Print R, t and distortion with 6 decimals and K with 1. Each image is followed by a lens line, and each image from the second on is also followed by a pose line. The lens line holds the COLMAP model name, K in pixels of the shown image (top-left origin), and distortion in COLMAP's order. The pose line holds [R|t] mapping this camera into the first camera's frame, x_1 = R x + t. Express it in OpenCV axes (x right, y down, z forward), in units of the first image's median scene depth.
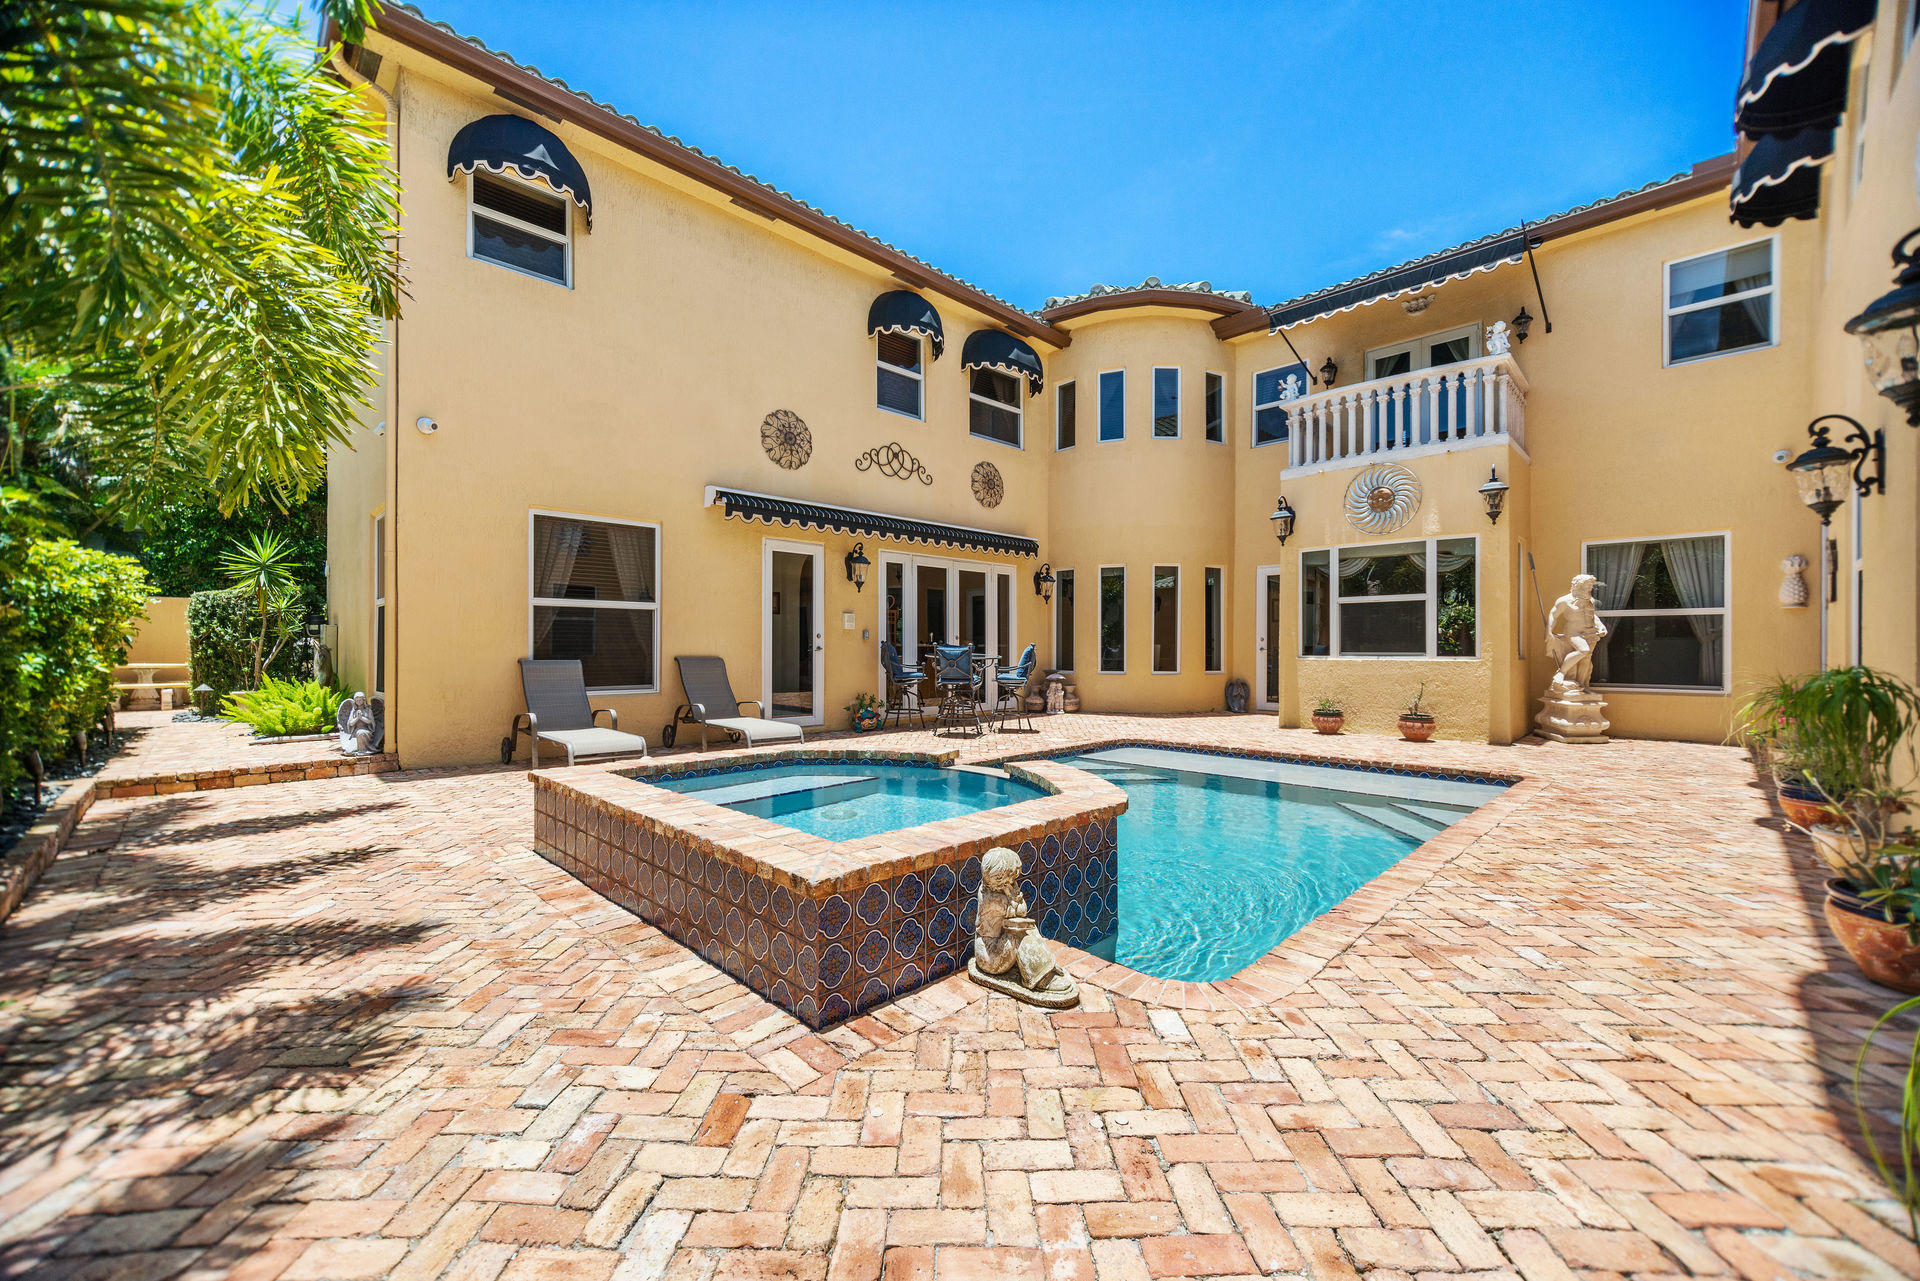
lens RADIAL K [[753.9, 0, 956.7], [0, 753.9, 645.6], [0, 0, 1]] dist [0.002410, 0.000685]
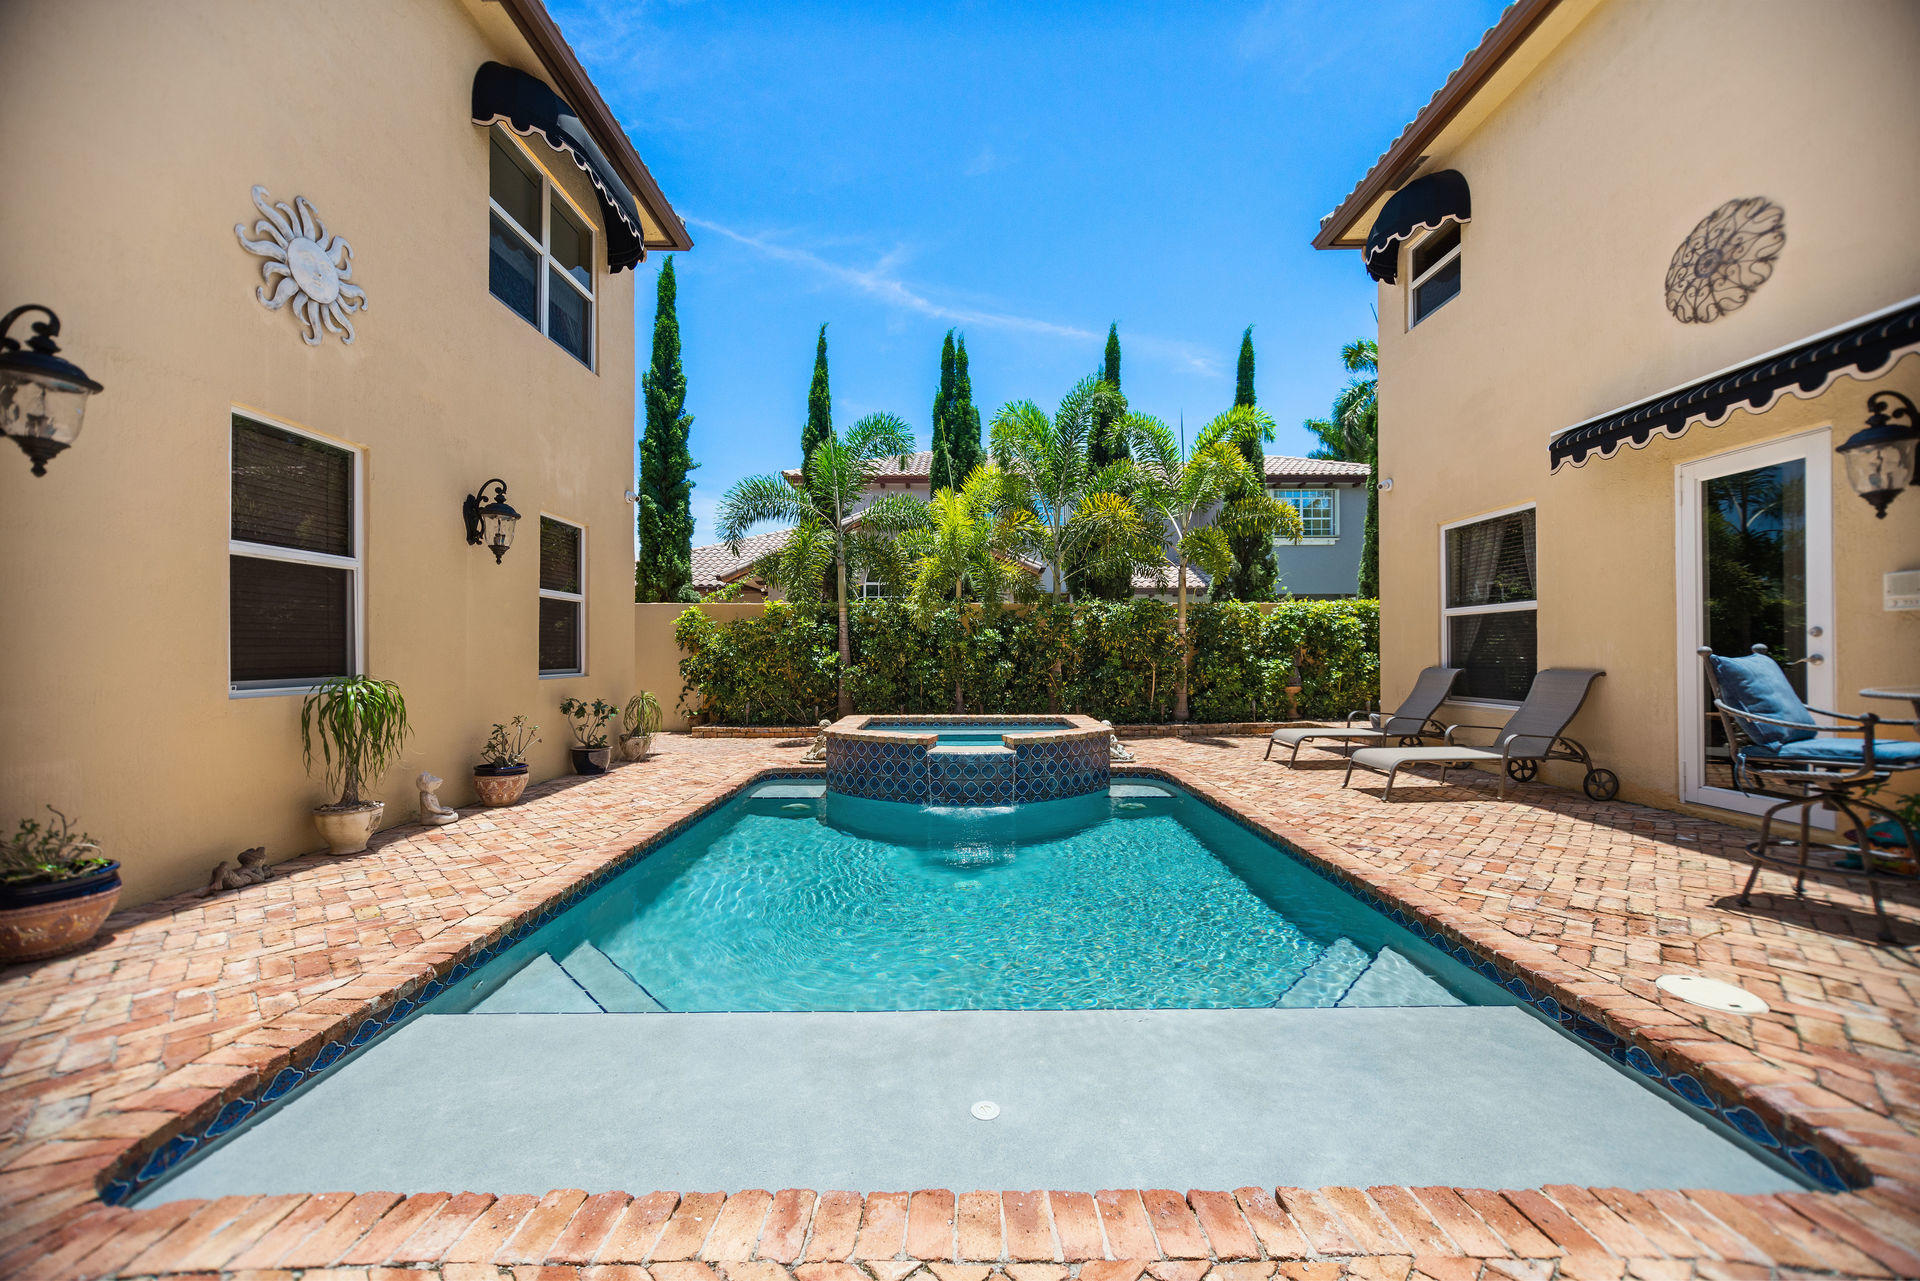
lens RADIAL K [[739.2, 0, 963.0], [0, 739.2, 646.2], [0, 0, 1]] dist [-0.003697, 0.000475]
pose [[-0.699692, -0.006062, -0.714419, 0.487439], [0.004873, 0.999900, -0.013257, -0.000696], [0.714428, -0.012758, -0.699593, 0.930876]]
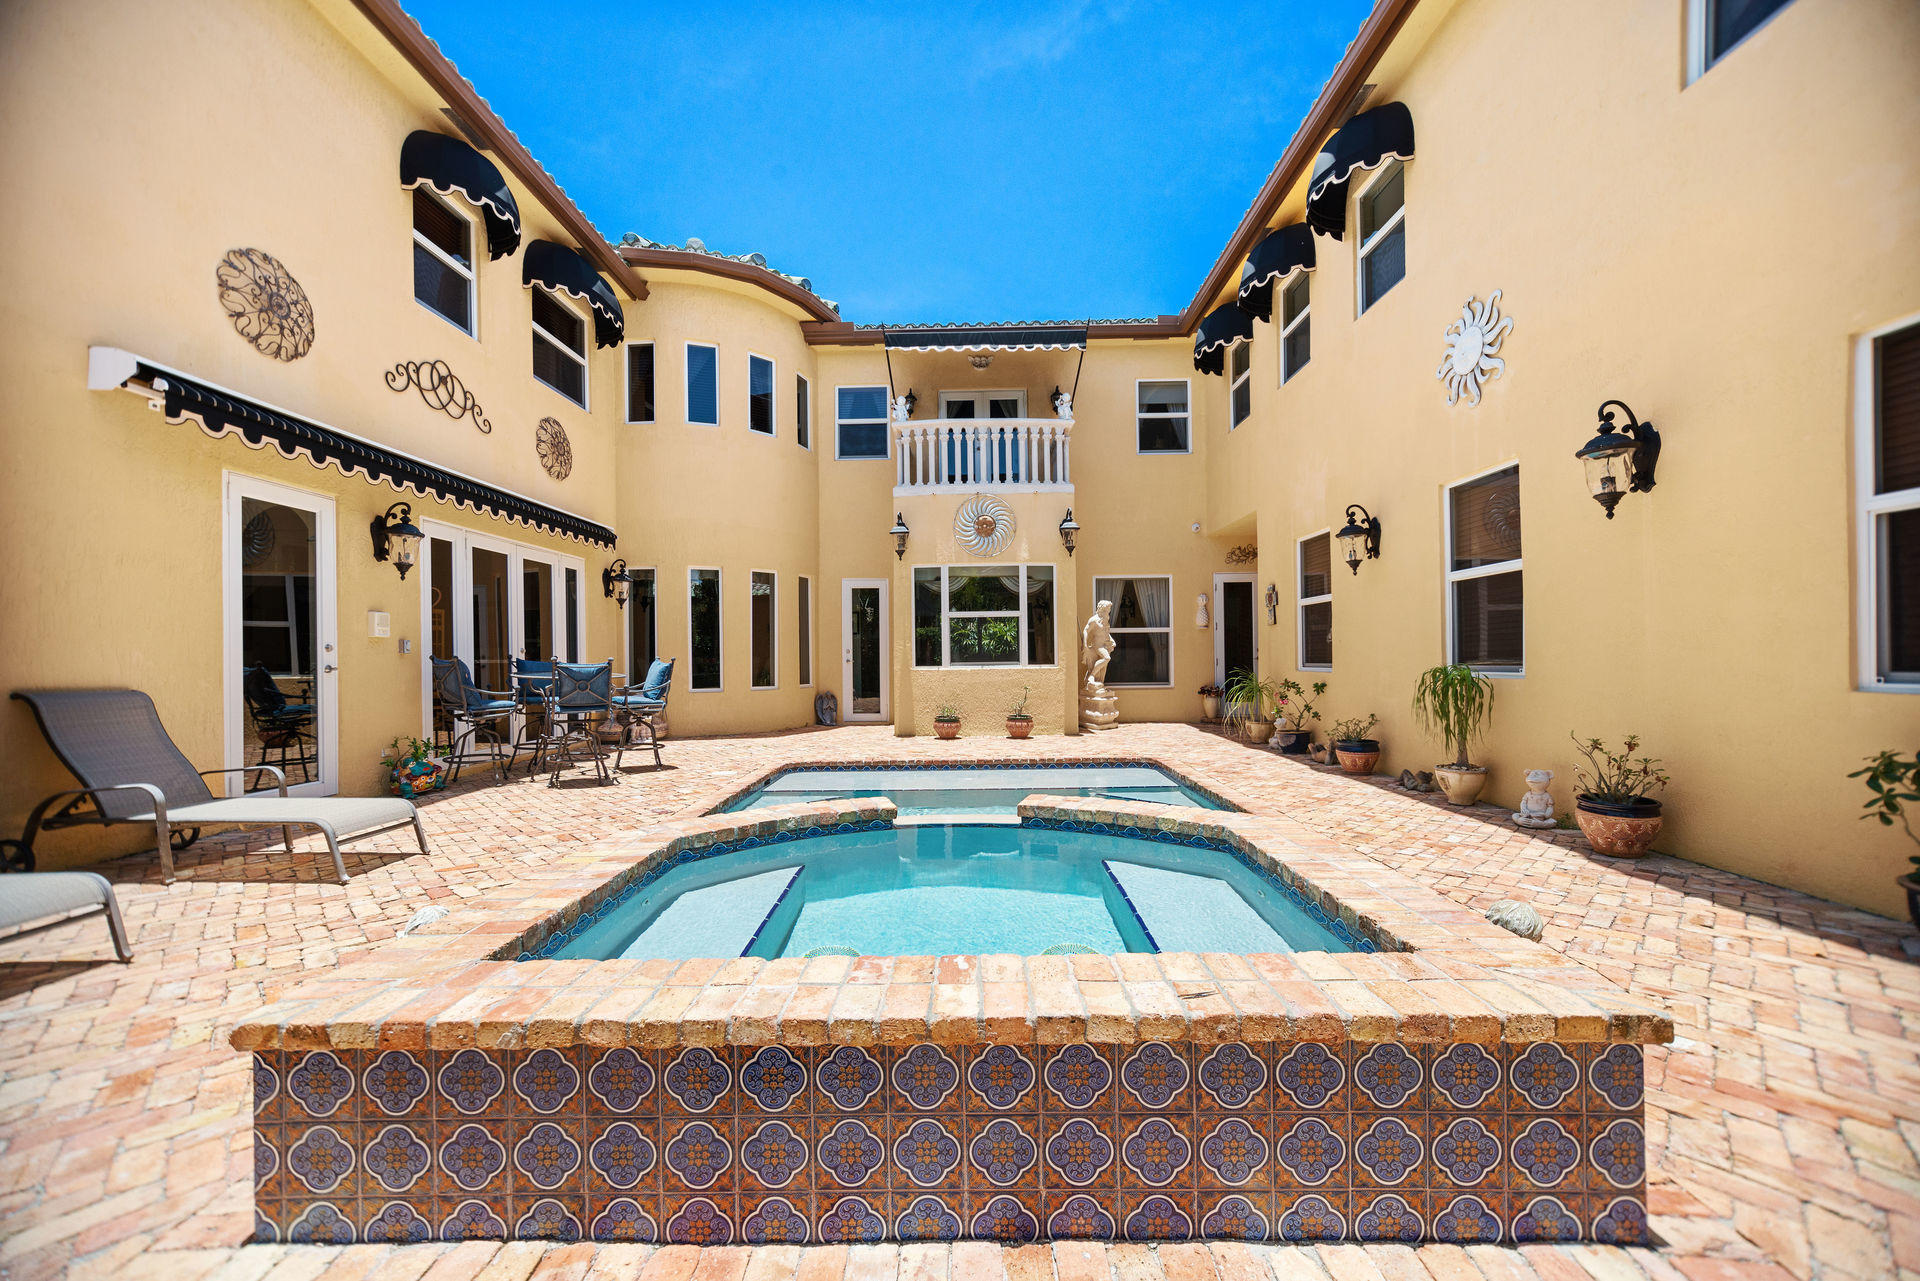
lens RADIAL K [[753.5, 0, 960.6], [0, 753.5, 654.8], [0, 0, 1]] dist [0.001560, 0.000715]
pose [[0.715661, -0.007213, 0.698410, -0.239287], [0.011185, 0.999937, -0.001134, -0.000949], [-0.698358, 0.008624, 0.715697, 0.212342]]
